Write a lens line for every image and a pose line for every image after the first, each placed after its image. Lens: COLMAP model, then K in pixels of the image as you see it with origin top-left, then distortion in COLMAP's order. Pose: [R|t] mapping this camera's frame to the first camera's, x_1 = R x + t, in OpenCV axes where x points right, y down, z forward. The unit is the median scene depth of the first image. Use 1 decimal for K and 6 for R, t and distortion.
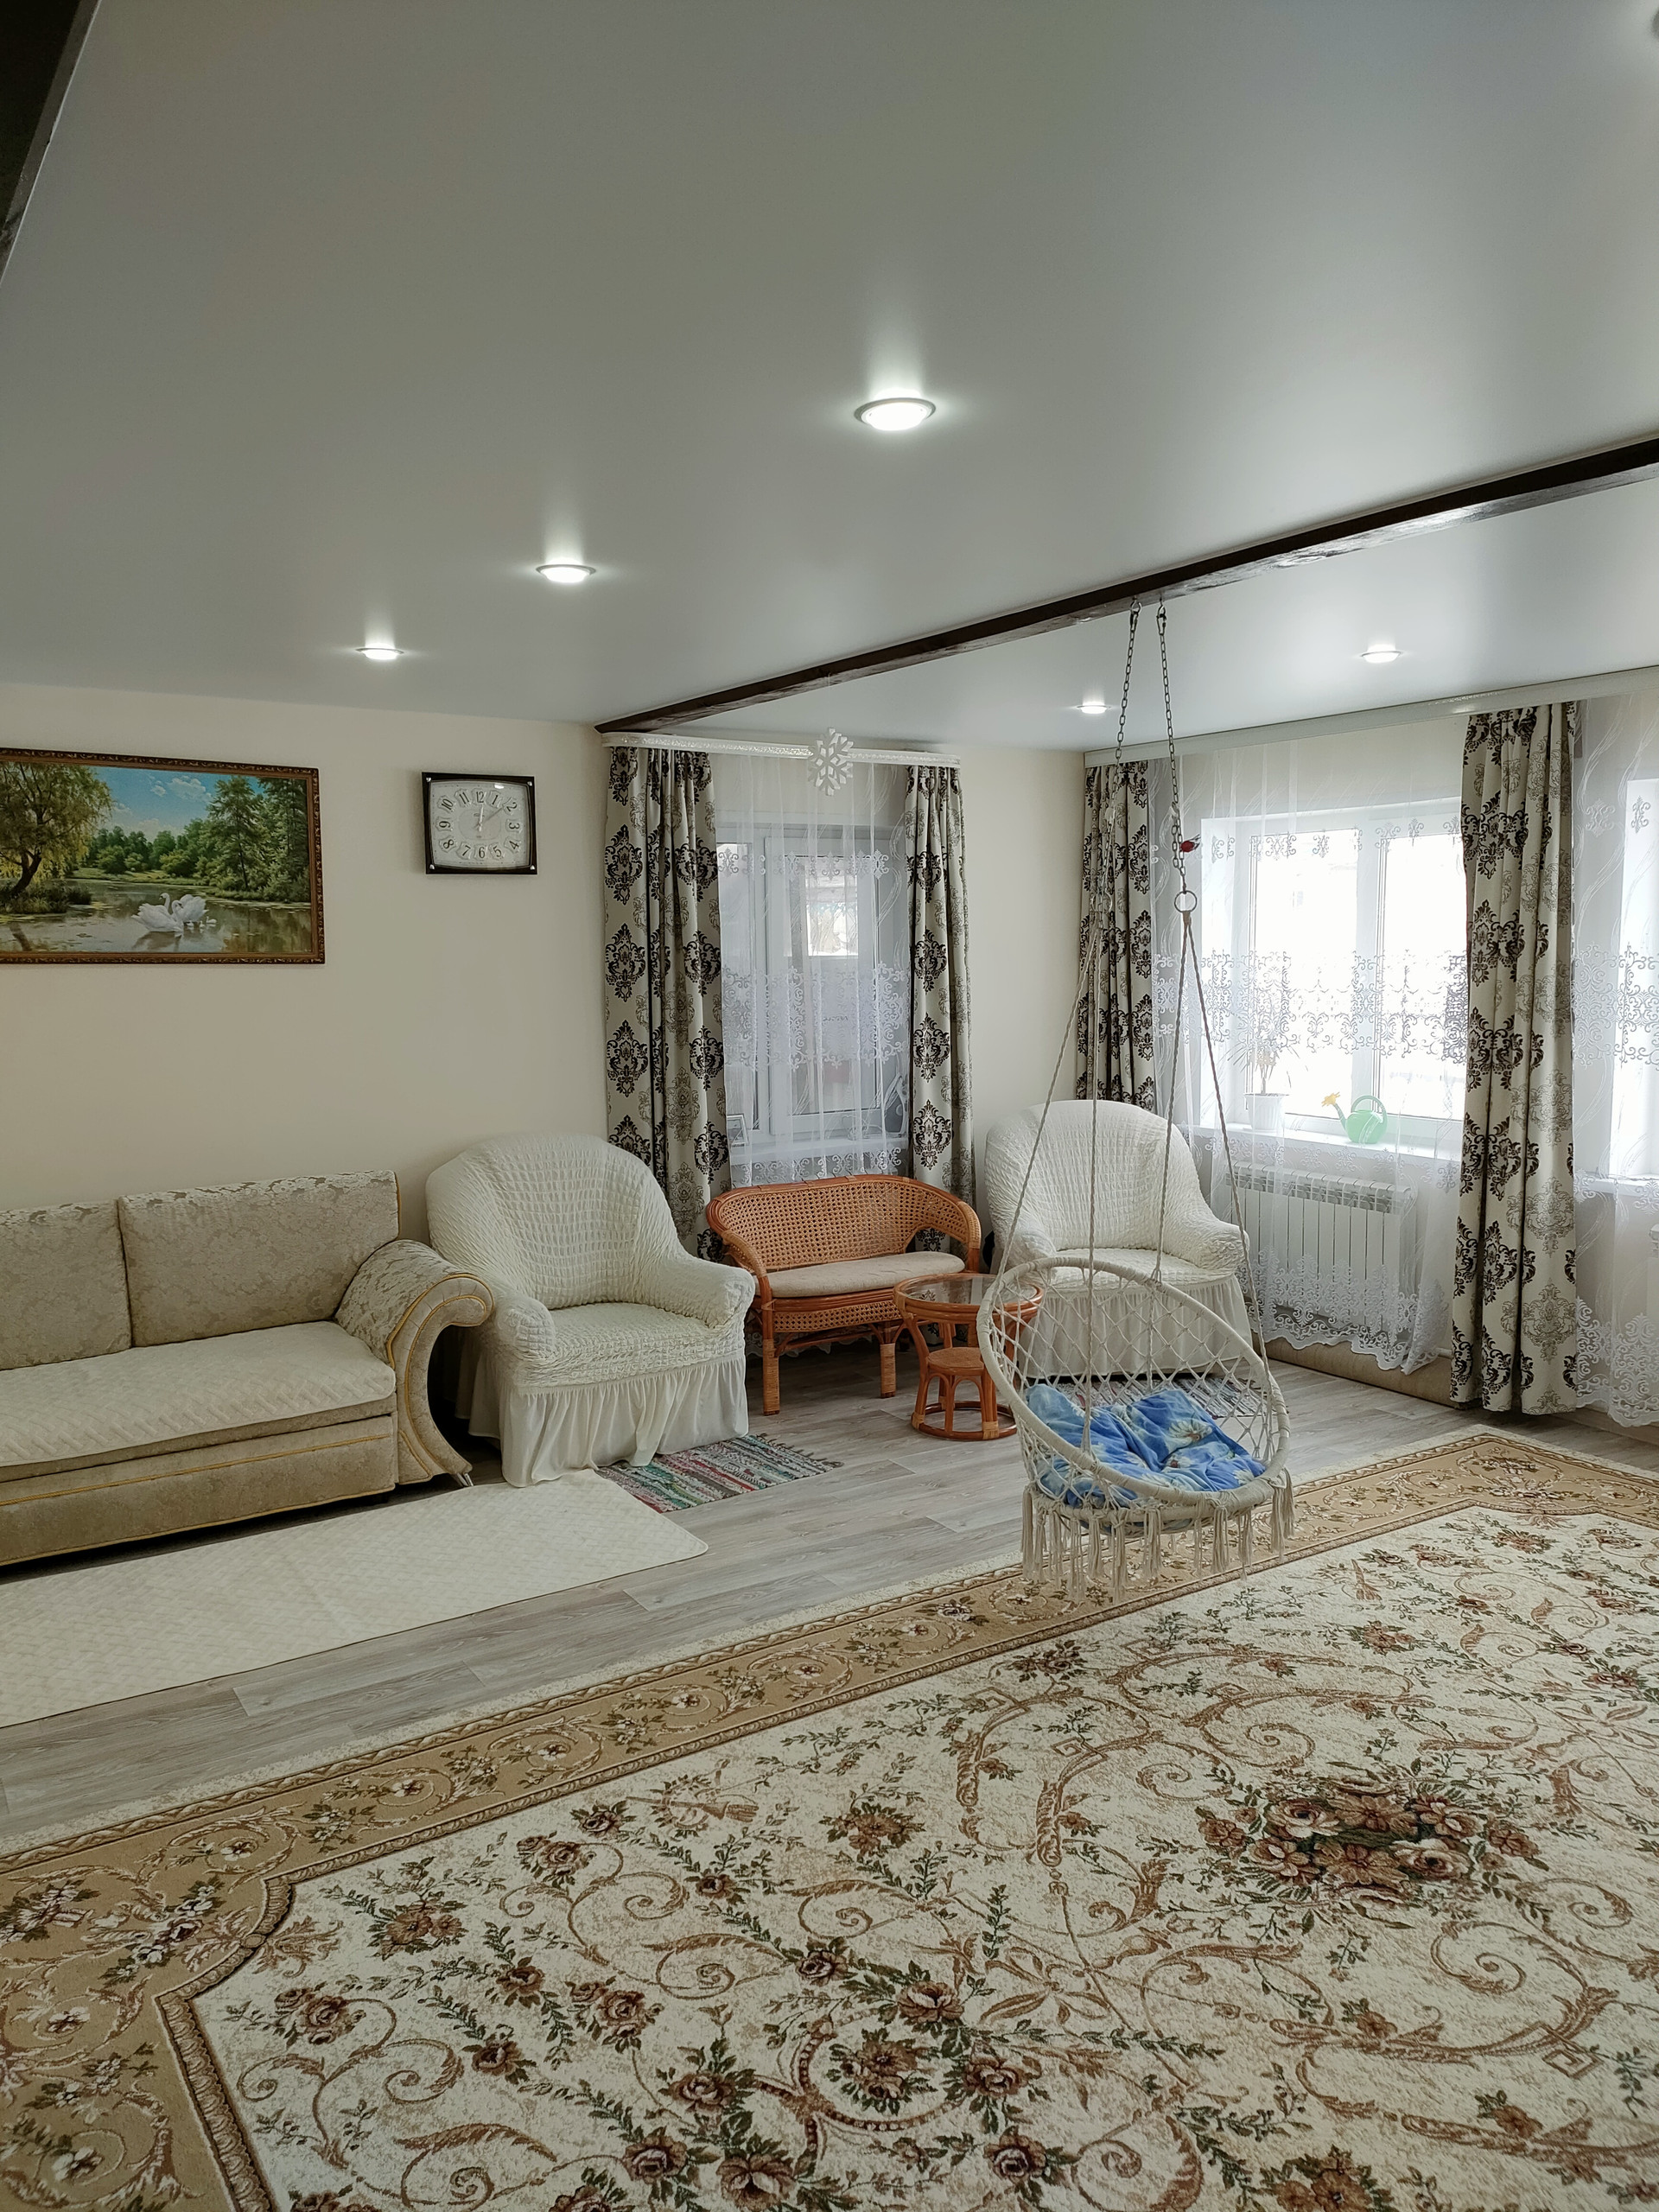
lens RADIAL K [[1628.2, 0, 832.2], [0, 1628.2, 1119.0], [0, 0, 1]] dist [0.069619, -0.054978]
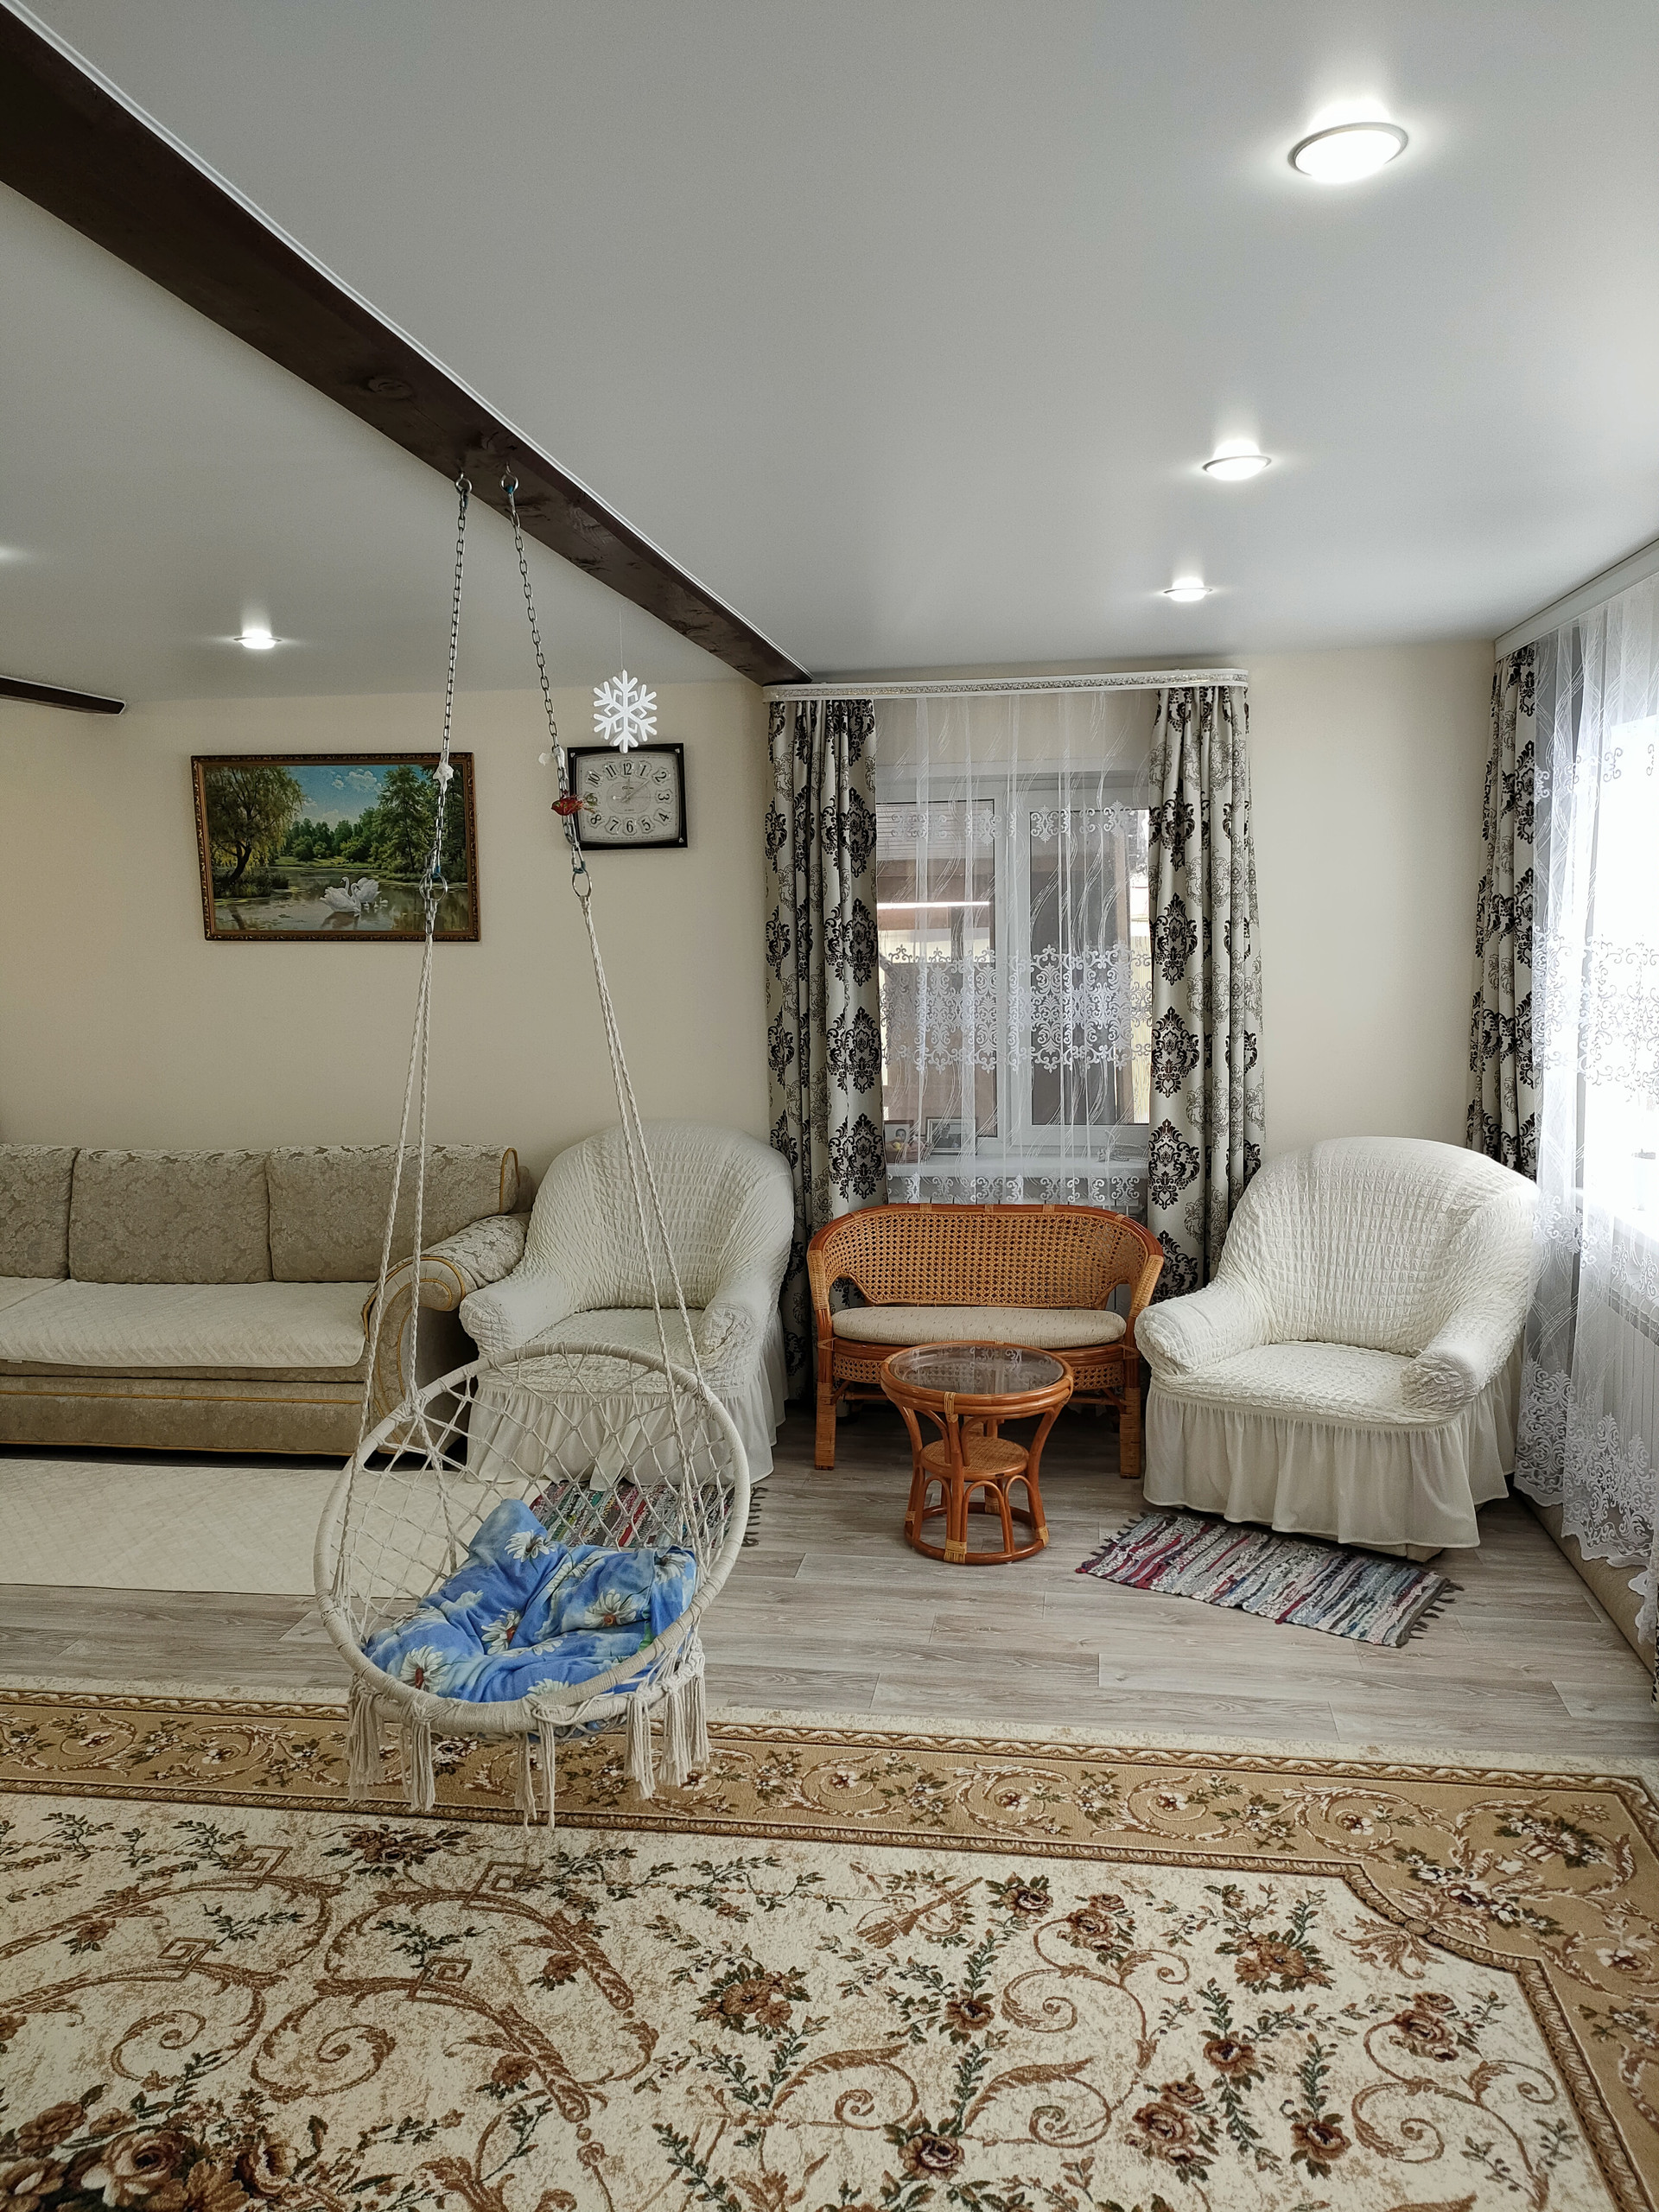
lens RADIAL K [[1628.2, 0, 843.4], [0, 1628.2, 1110.2], [0, 0, 1]] dist [0.069619, -0.054978]
pose [[0.746981, 0.079966, -0.660018, 0.597897], [-0.064437, 0.996774, 0.047839, -0.056898], [0.661715, 0.006794, 0.749725, 0.408222]]
